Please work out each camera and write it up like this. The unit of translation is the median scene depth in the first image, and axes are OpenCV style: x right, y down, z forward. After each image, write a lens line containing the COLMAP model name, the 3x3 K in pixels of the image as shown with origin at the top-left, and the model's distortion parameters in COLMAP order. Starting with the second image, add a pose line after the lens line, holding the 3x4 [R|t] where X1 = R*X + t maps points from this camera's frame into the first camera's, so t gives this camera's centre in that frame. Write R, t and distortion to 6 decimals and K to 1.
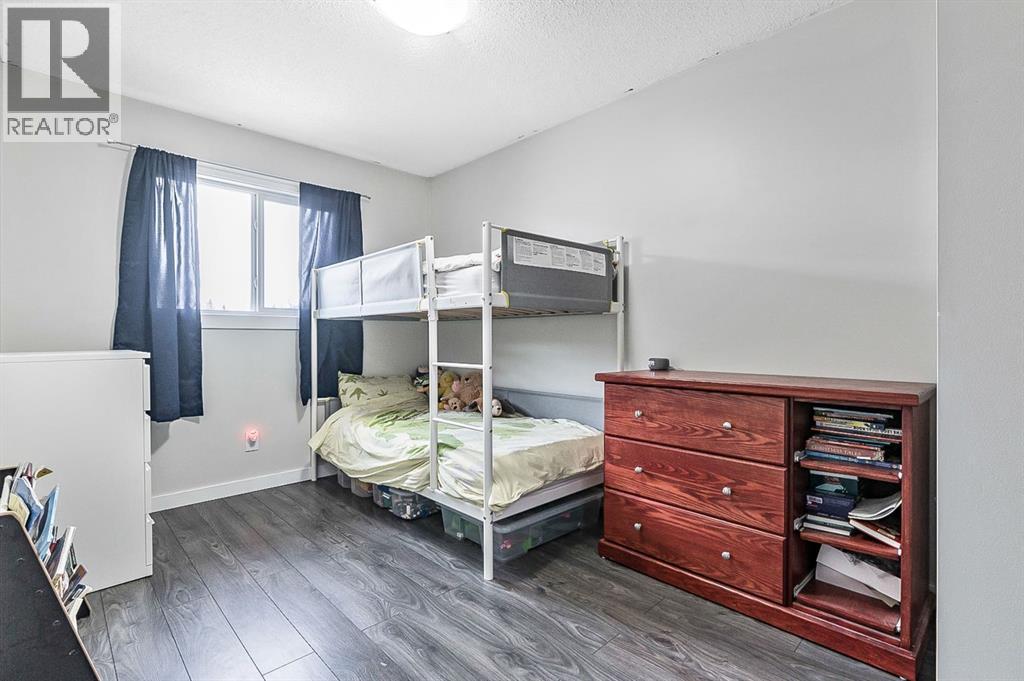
lens RADIAL K [[485.3, 0, 508.5], [0, 485.3, 342.9], [0, 0, 1]] dist [-0.001752, -0.000405]
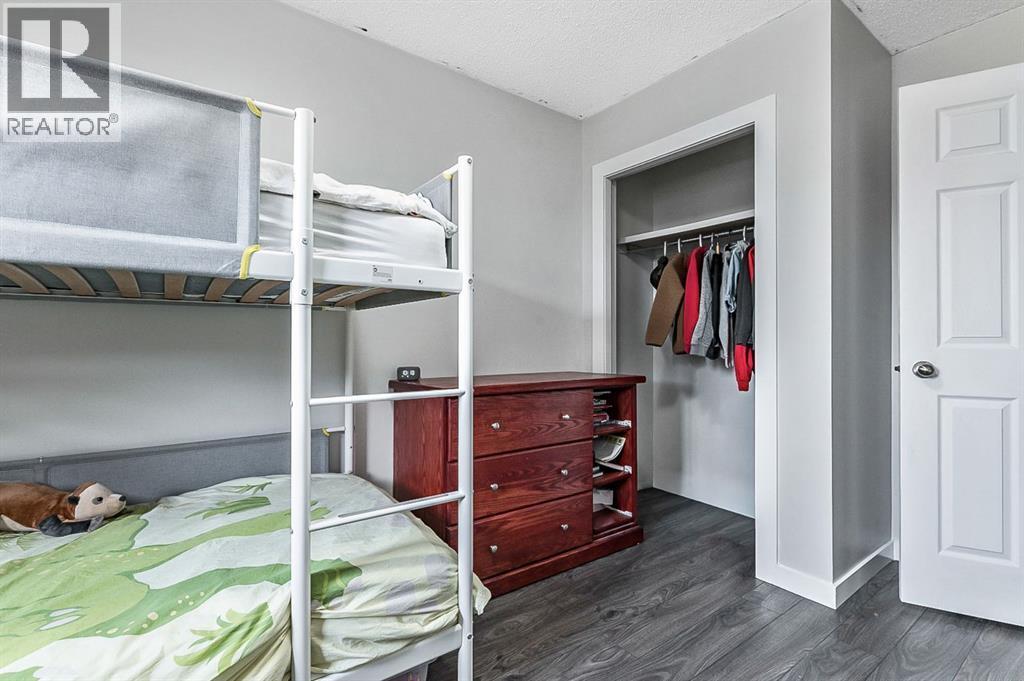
lens RADIAL K [[485.3, 0, 508.5], [0, 485.3, 342.9], [0, 0, 1]] dist [-0.001752, -0.000405]
pose [[0.113186, 0.002926, 0.993569, -0.672247], [0.012486, 0.999913, -0.004367, -0.007894], [-0.993495, 0.012900, 0.113140, 0.898940]]
